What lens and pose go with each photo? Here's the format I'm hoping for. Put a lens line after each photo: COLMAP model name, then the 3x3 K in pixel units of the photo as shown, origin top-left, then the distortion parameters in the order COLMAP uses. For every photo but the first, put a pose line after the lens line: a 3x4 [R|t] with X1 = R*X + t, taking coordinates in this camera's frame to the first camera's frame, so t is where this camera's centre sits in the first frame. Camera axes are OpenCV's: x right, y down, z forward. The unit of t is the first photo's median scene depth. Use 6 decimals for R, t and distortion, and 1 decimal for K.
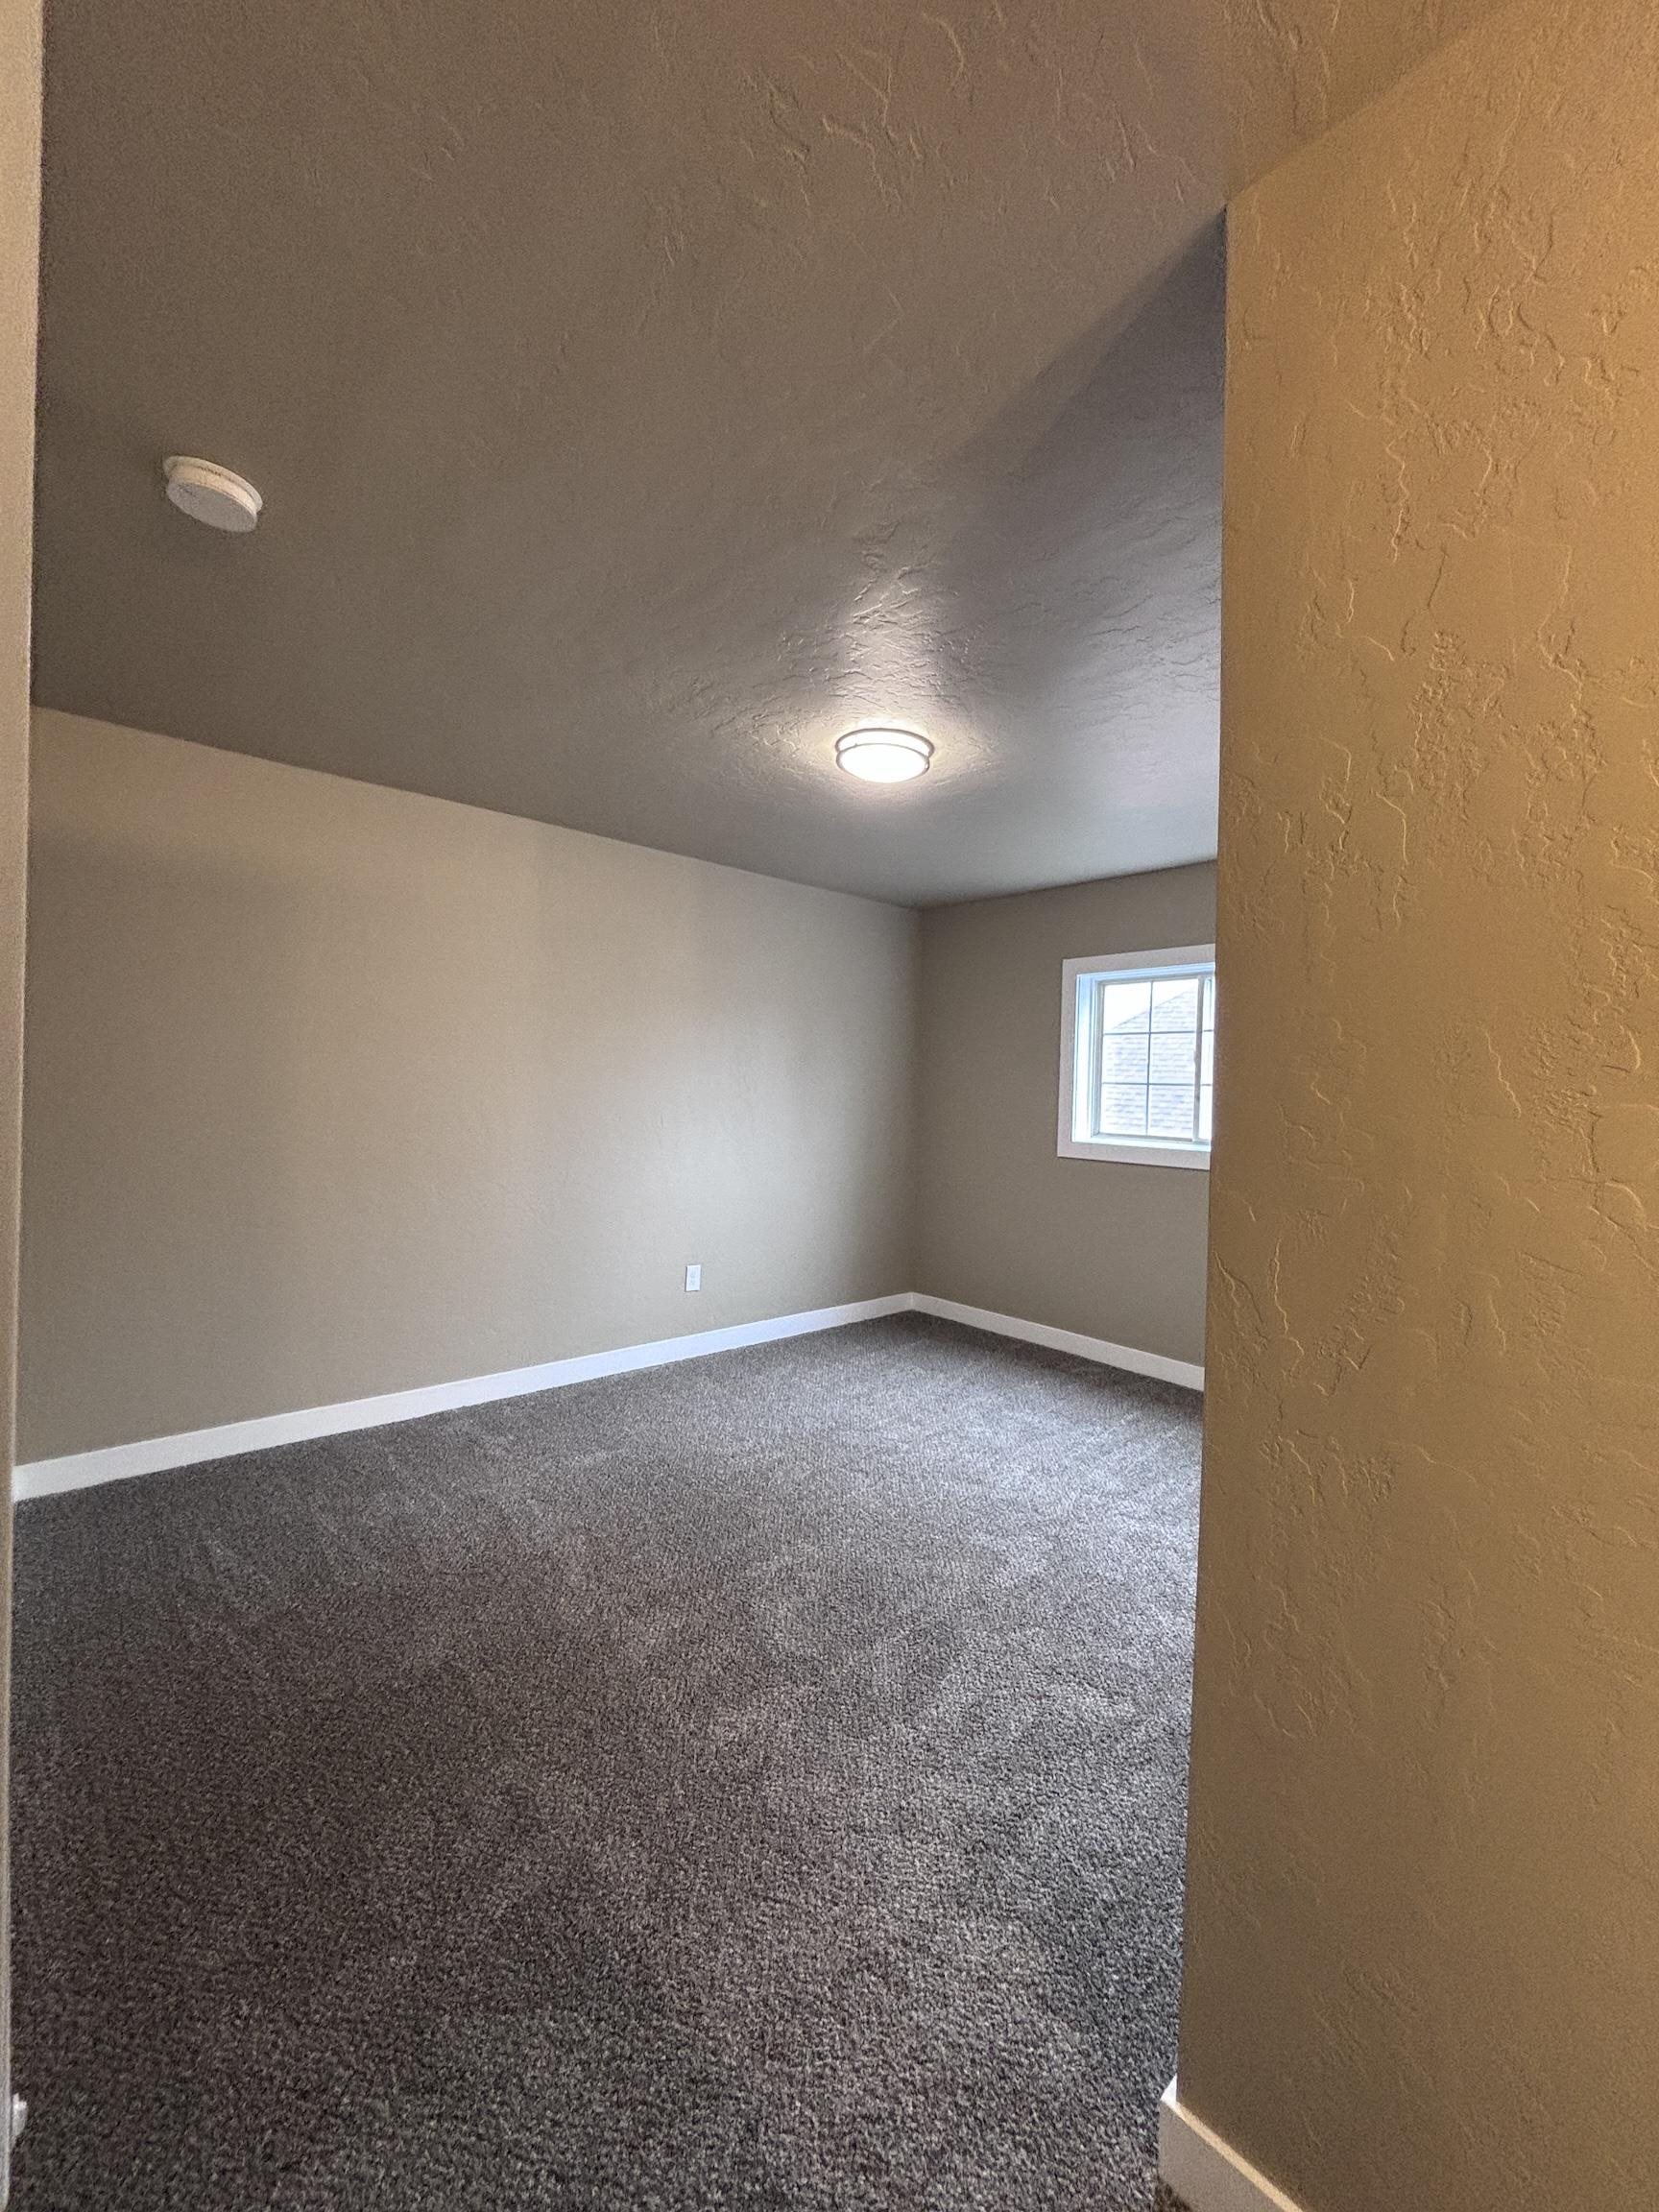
lens RADIAL K [[891.9, 0, 829.5], [0, 891.9, 1100.8], [0, 0, 1]] dist [-0.002851, 0.000489]
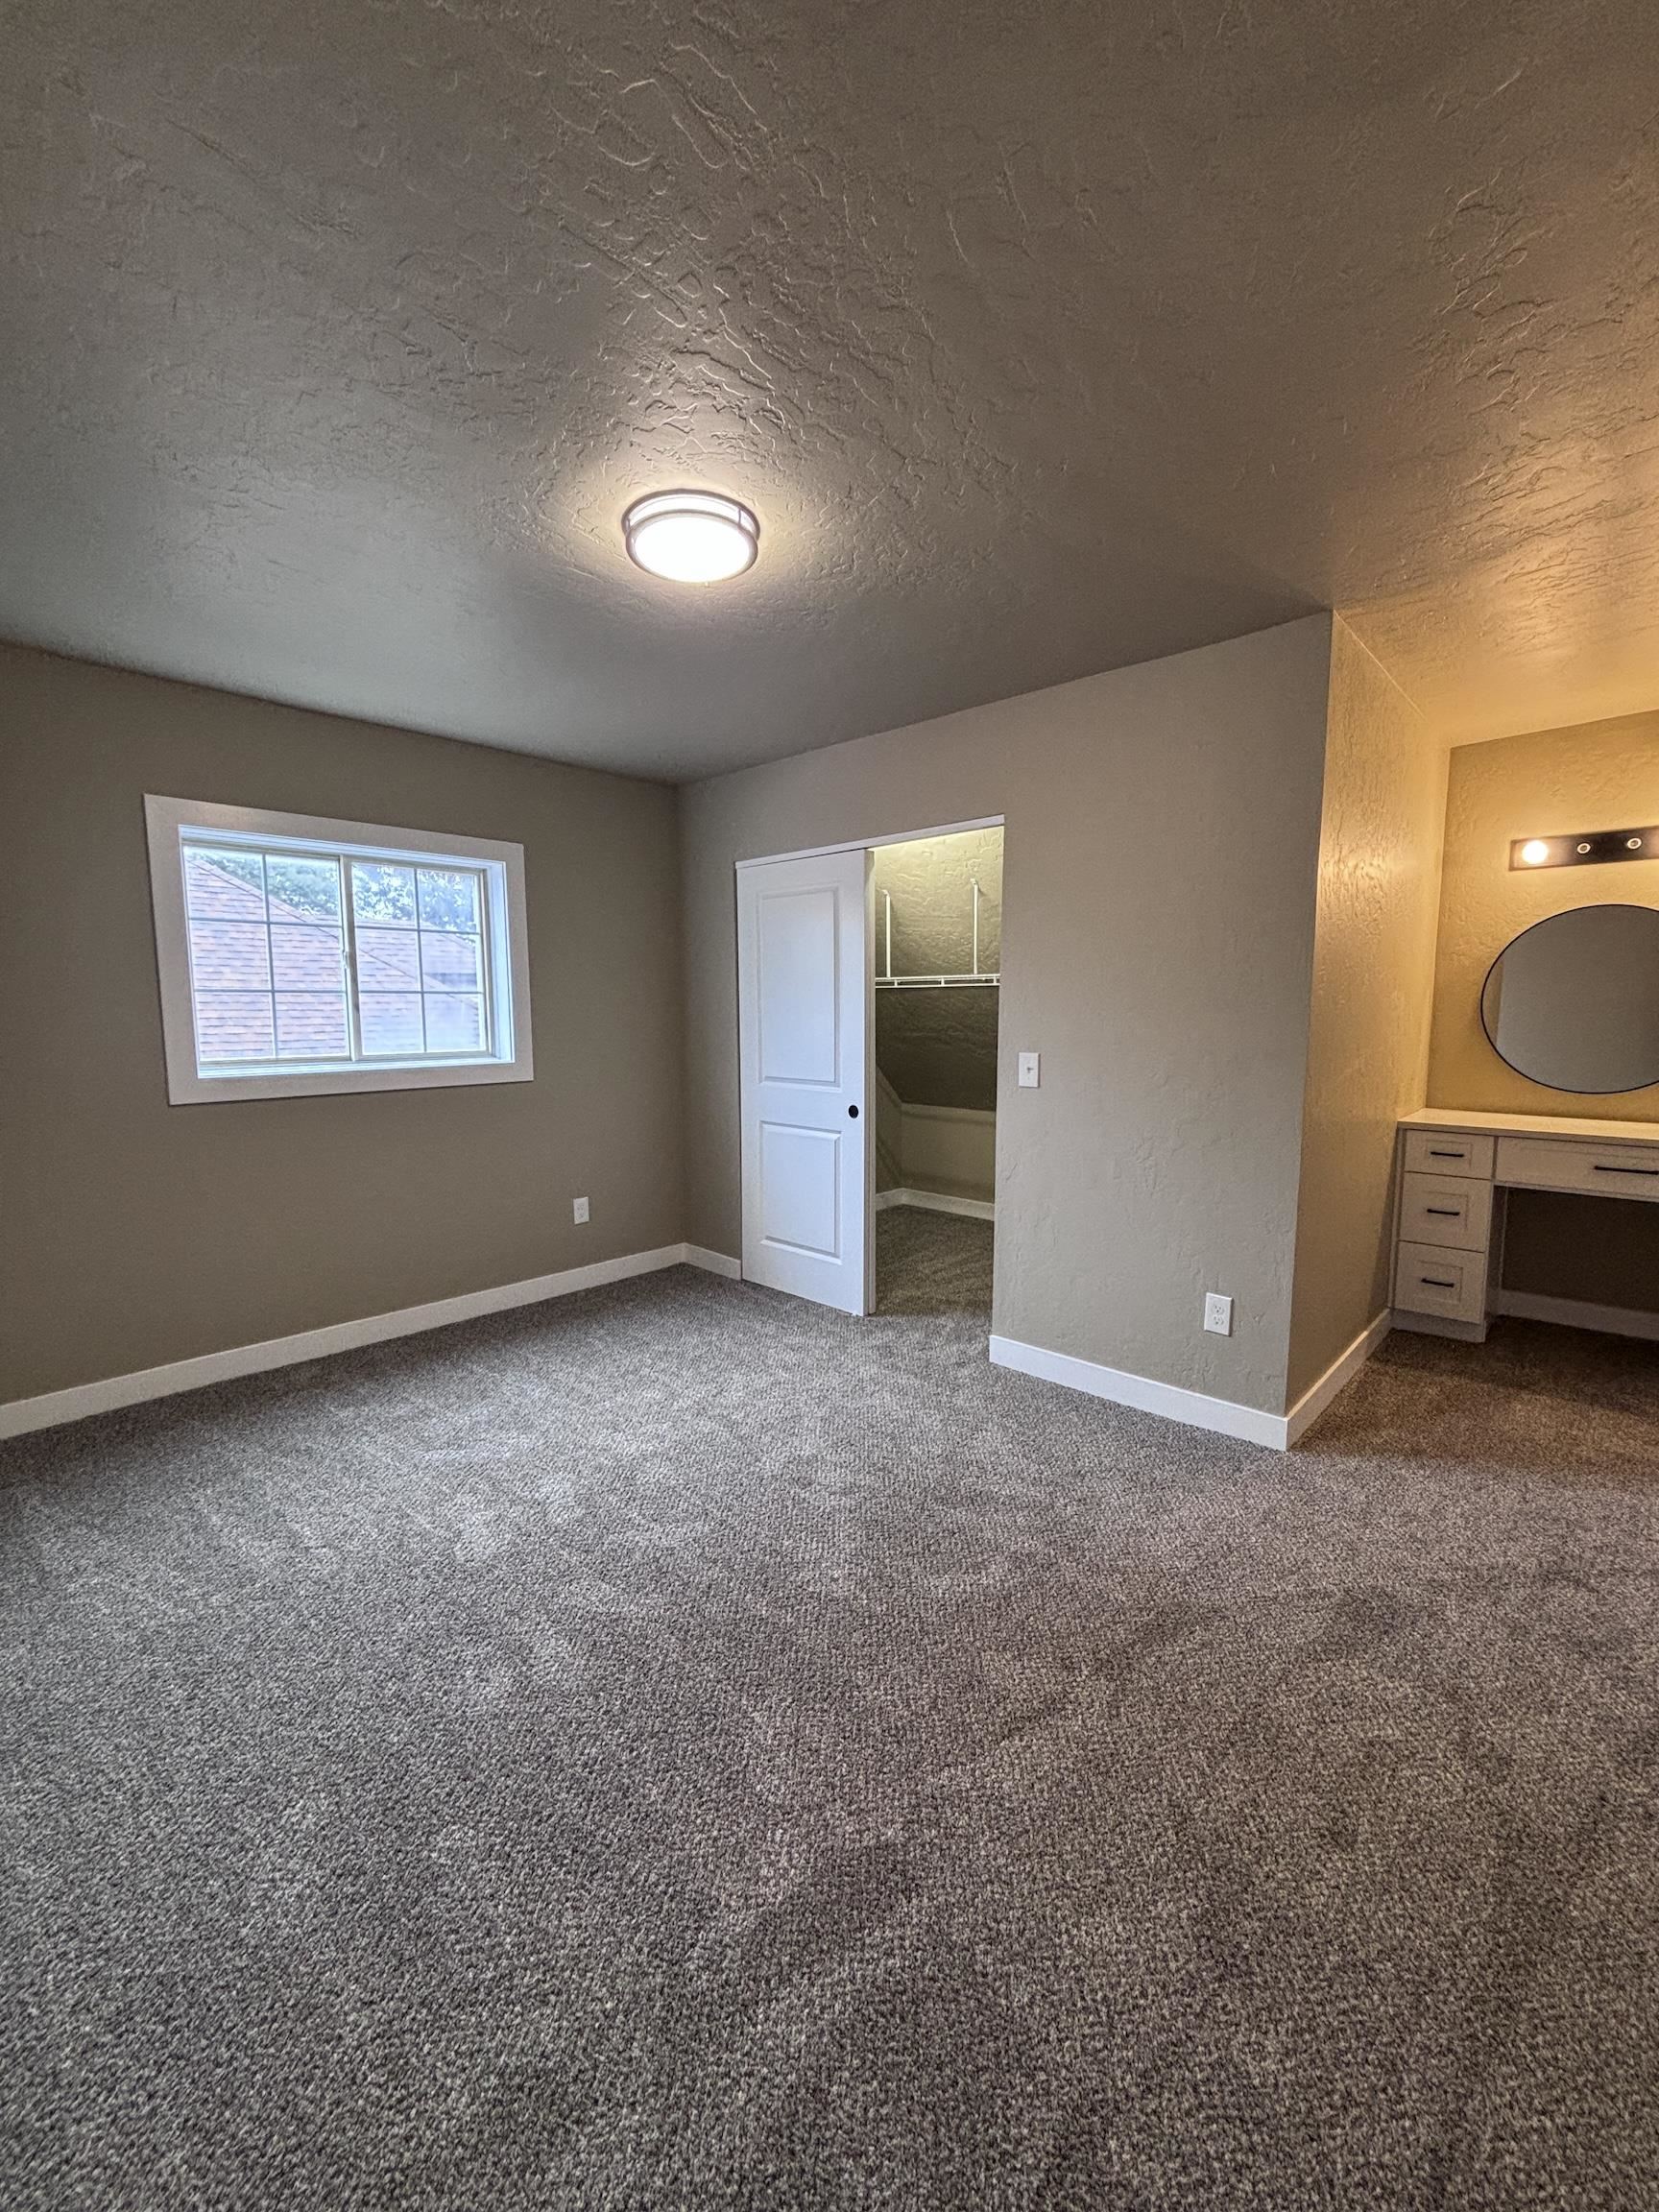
lens RADIAL K [[891.9, 0, 816.7], [0, 891.9, 1101.6], [0, 0, 1]] dist [-0.002851, 0.000489]
pose [[-0.066543, -0.124702, 0.989960, -0.500309], [0.031240, 0.991413, 0.126985, -0.009469], [-0.997294, 0.039376, -0.062075, 0.680312]]
